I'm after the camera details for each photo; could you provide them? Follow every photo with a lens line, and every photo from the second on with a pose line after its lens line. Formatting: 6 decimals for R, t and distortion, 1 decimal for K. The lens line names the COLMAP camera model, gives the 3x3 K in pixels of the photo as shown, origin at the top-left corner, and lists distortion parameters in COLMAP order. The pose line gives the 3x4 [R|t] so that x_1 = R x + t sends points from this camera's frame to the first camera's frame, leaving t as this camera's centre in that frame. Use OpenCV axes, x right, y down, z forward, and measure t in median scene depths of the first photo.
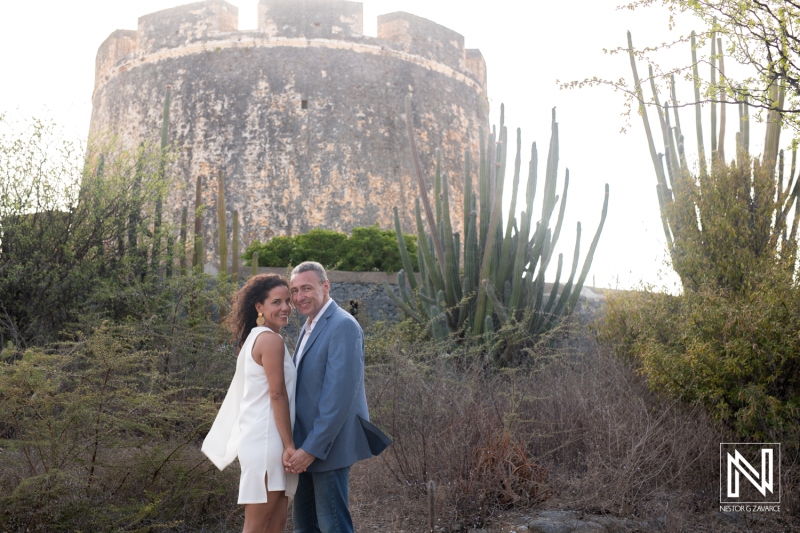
lens RADIAL K [[1155.1, 0, 400.0], [0, 1155.1, 266.7], [0, 0, 1]] dist [0.020744, 0.000000]
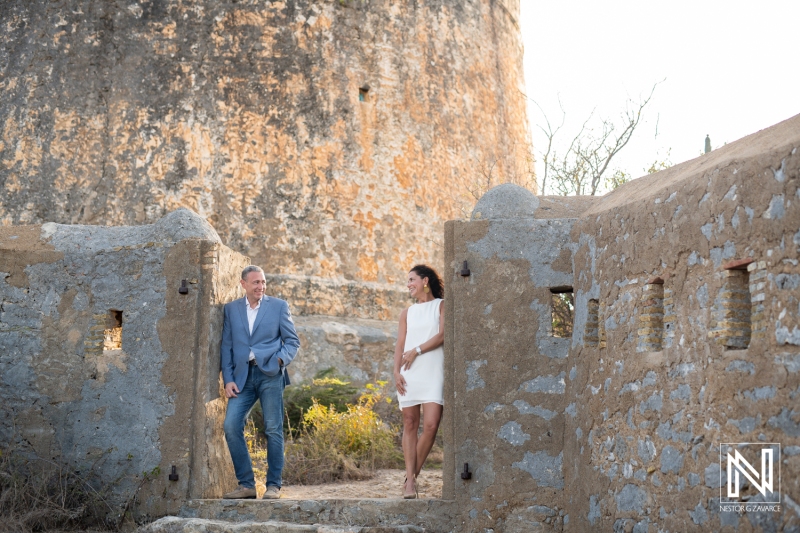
lens RADIAL K [[1155.1, 0, 399.7], [0, 1155.1, 268.2], [0, 0, 1]] dist [0.020744, 0.000000]
pose [[0.742645, -0.136031, -0.655724, 0.508777], [0.106964, 0.990676, -0.084376, 0.076603], [0.661088, -0.007477, 0.750271, 0.648386]]
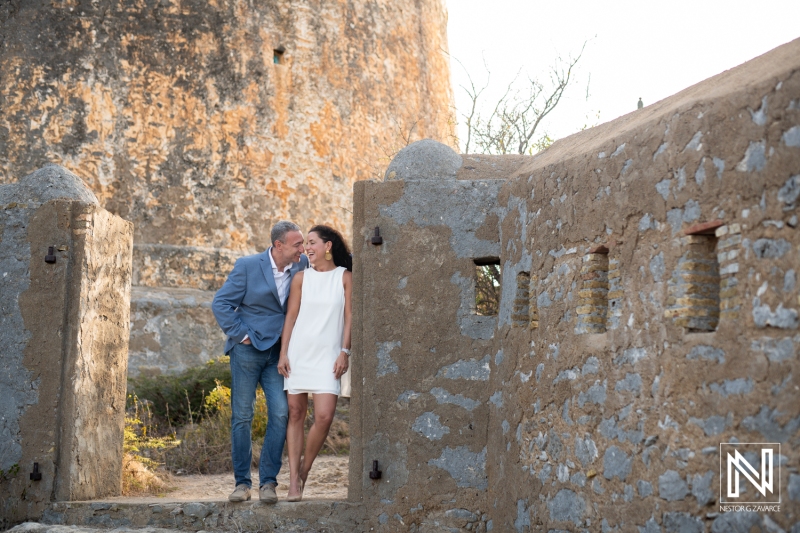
lens RADIAL K [[1155.1, 0, 400.0], [0, 1155.1, 266.5], [0, 0, 1]] dist [0.020744, 0.000000]
pose [[0.786156, -0.117588, -0.606739, 0.489906], [0.103625, 0.992914, -0.058162, 0.075899], [0.609279, -0.017148, 0.792771, 0.675647]]
